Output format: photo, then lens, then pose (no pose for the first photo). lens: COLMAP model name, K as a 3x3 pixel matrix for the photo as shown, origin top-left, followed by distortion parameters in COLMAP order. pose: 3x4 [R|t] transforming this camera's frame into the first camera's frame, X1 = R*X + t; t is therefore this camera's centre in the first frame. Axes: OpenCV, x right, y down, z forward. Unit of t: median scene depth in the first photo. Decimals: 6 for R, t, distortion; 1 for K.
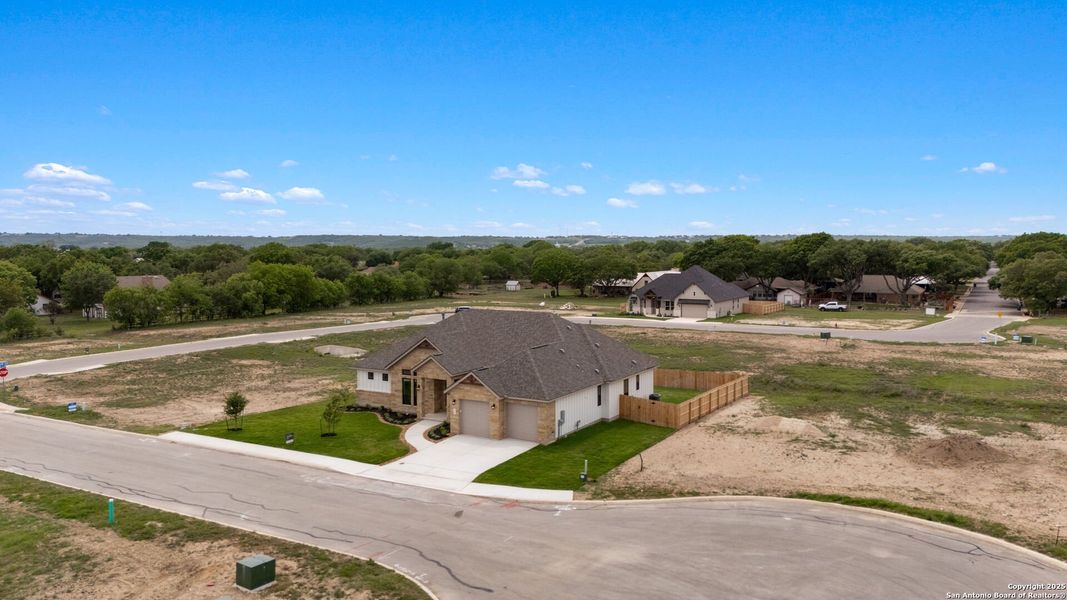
lens RADIAL K [[781.8, 0, 533.7], [0, 781.8, 301.7], [0, 0, 1]] dist [0.048478, -0.018042]
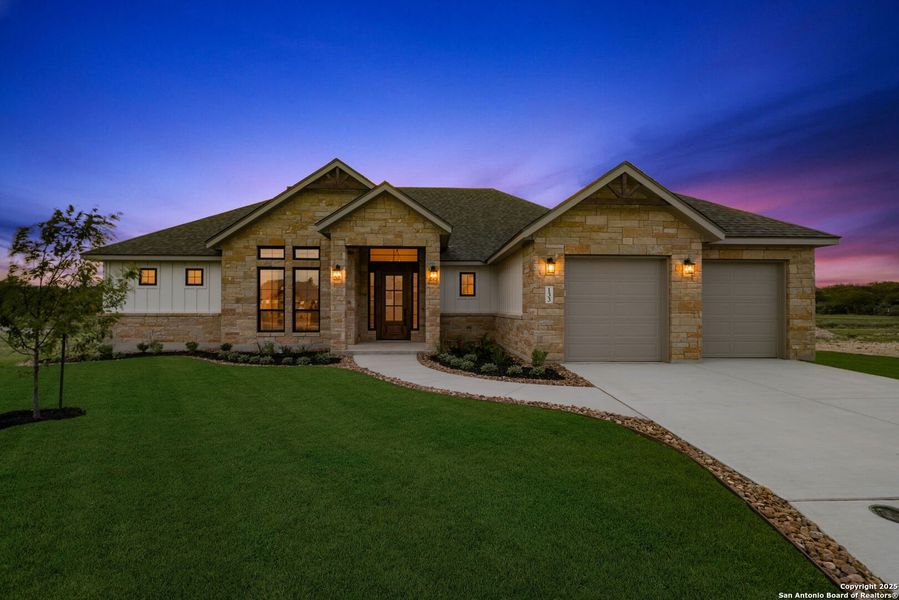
lens RADIAL K [[454.4, 0, 446.5], [0, 454.4, 320.9], [0, 0, 1]] dist [-0.002487, -0.002273]
pose [[0.851347, -0.010208, 0.524503, -0.203945], [0.031064, 0.999037, -0.030978, 0.132613], [-0.523682, 0.042667, 0.850845, 0.728580]]
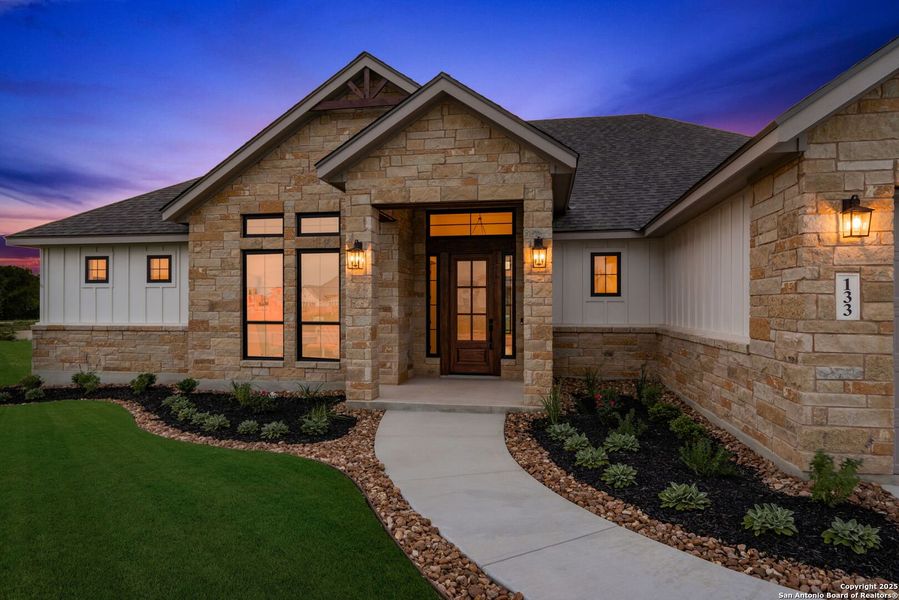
lens RADIAL K [[550.1, 0, 450.0], [0, 550.1, 308.3], [0, 0, 1]] dist [-0.013607, -0.000678]
pose [[0.941601, 0.001169, 0.336728, -0.160635], [0.020490, 0.997942, -0.060763, 0.124014], [-0.336106, 0.064115, 0.939639, 0.798287]]
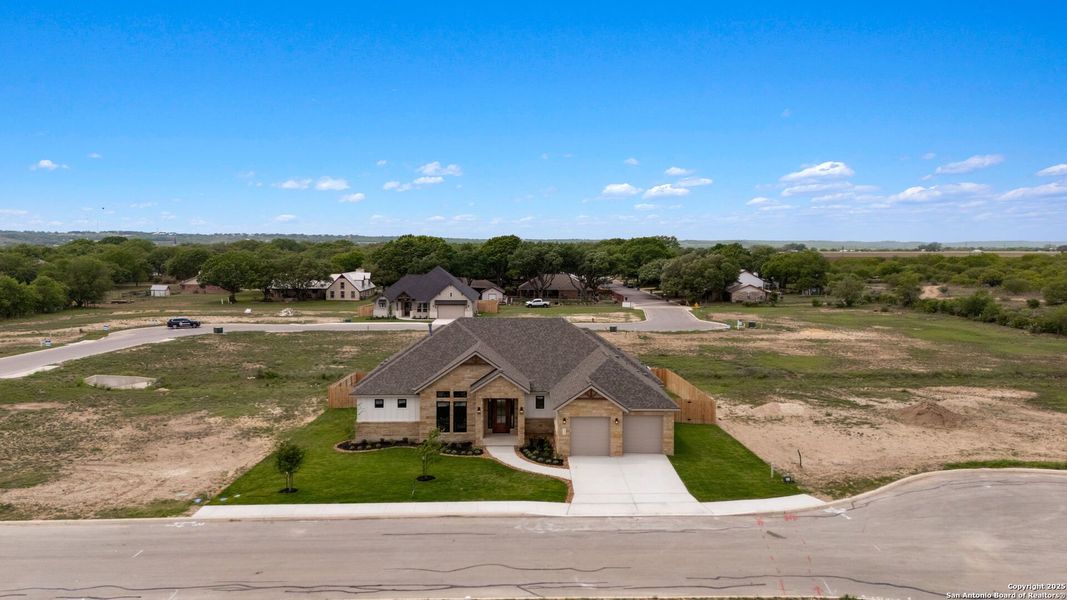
lens RADIAL K [[781.8, 0, 535.0], [0, 781.8, 302.9], [0, 0, 1]] dist [0.048478, -0.018042]
pose [[0.856040, -0.032105, 0.515911, -0.501821], [0.031091, 0.999460, 0.010608, -0.015909], [-0.515973, 0.006959, 0.856576, 0.206617]]
